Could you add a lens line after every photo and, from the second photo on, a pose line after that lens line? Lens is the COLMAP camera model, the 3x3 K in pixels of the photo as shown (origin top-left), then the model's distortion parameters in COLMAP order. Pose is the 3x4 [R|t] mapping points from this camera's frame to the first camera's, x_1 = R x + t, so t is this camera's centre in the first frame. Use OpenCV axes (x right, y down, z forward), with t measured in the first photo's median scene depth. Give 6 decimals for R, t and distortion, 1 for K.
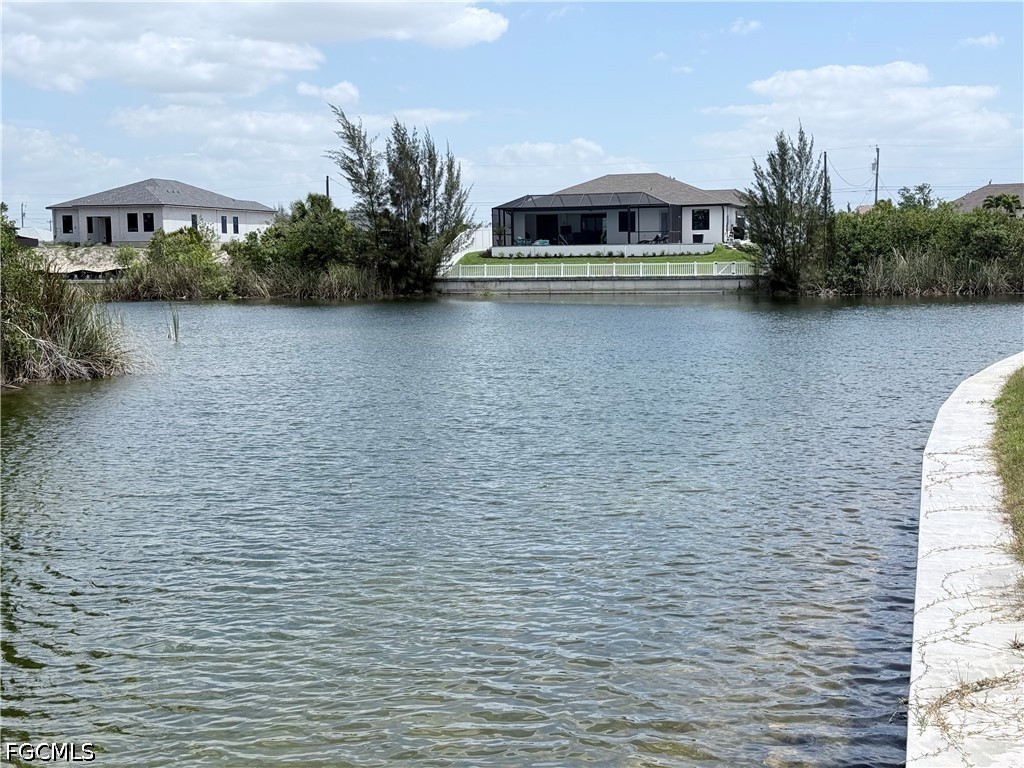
lens RADIAL K [[1414.7, 0, 512.0], [0, 1414.7, 384.0], [0, 0, 1]] dist [0.189450, -0.276962]
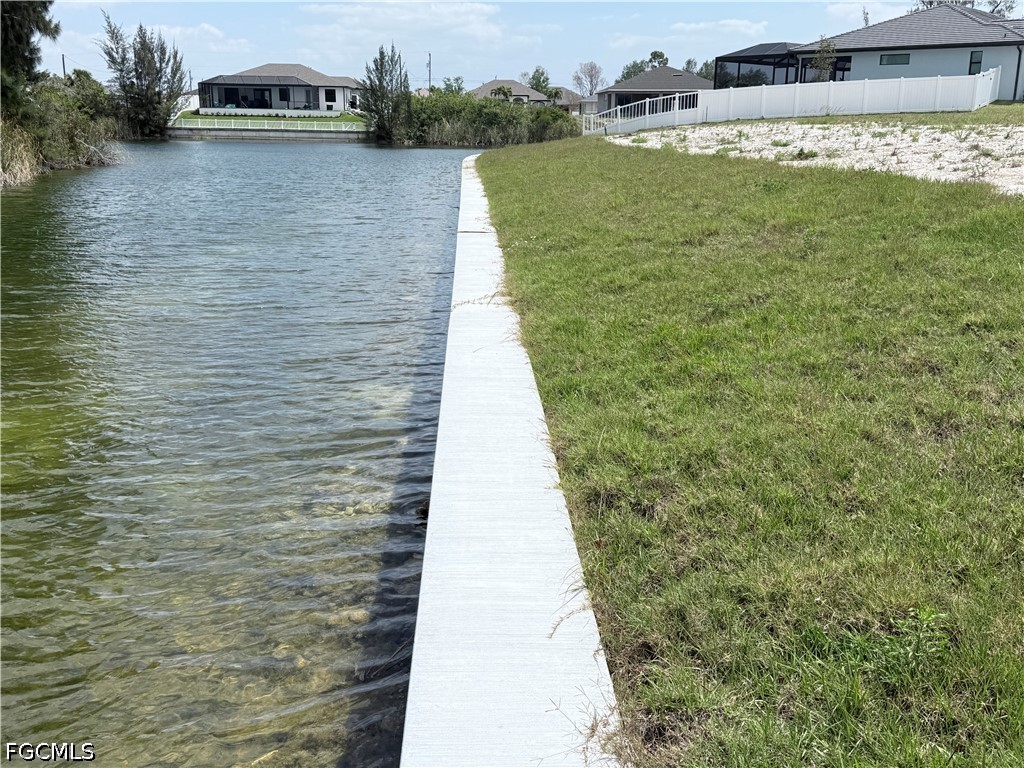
lens RADIAL K [[1027.0, 0, 520.0], [0, 1027.0, 382.4], [0, 0, 1]] dist [0.177689, -0.354059]
pose [[0.944352, -0.059375, 0.323533, -0.076894], [0.008014, 0.987435, 0.157824, 0.026161], [-0.328839, -0.146448, 0.932962, -0.272179]]
